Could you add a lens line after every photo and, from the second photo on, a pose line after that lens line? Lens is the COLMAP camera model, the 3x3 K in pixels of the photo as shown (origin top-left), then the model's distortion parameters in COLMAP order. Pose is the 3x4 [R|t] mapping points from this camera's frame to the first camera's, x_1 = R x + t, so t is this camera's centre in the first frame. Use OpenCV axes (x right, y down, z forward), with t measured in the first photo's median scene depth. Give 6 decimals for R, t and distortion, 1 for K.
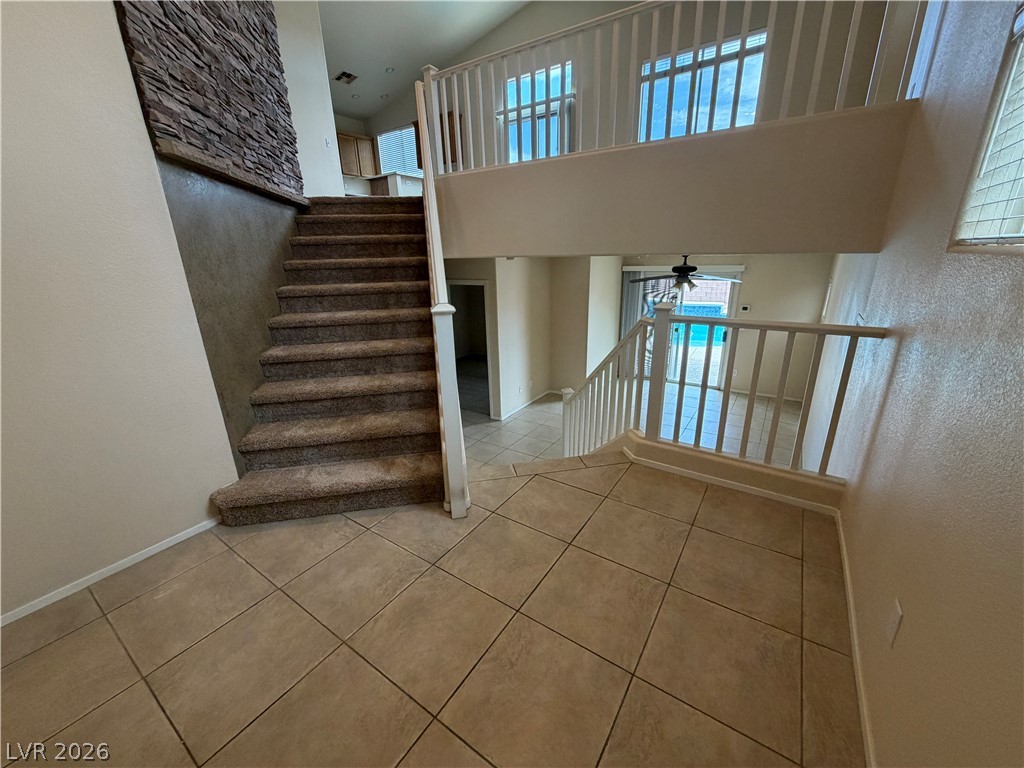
lens RADIAL K [[407.1, 0, 510.2], [0, 407.1, 384.9], [0, 0, 1]] dist [-0.001383, 0.000240]
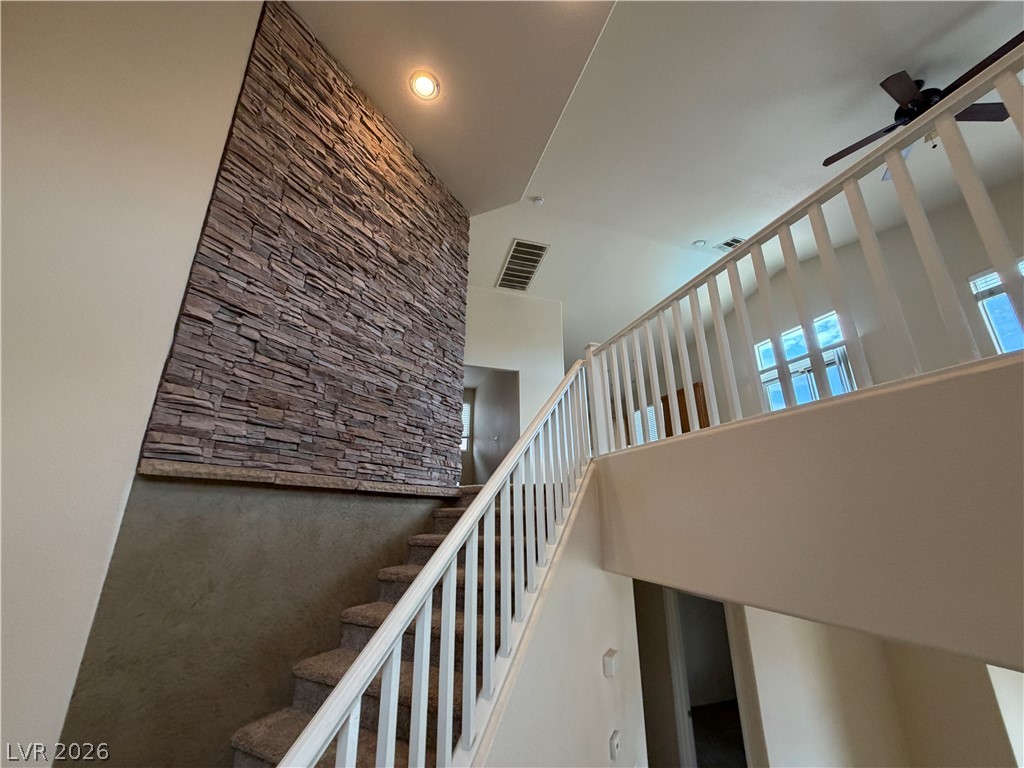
lens RADIAL K [[407.1, 0, 510.2], [0, 407.1, 384.9], [0, 0, 1]] dist [-0.001383, 0.000240]
pose [[0.806089, -0.170770, -0.566620, 0.170415], [-0.191659, 0.830526, -0.522967, -0.223612], [0.559899, 0.530156, 0.636748, 0.413869]]
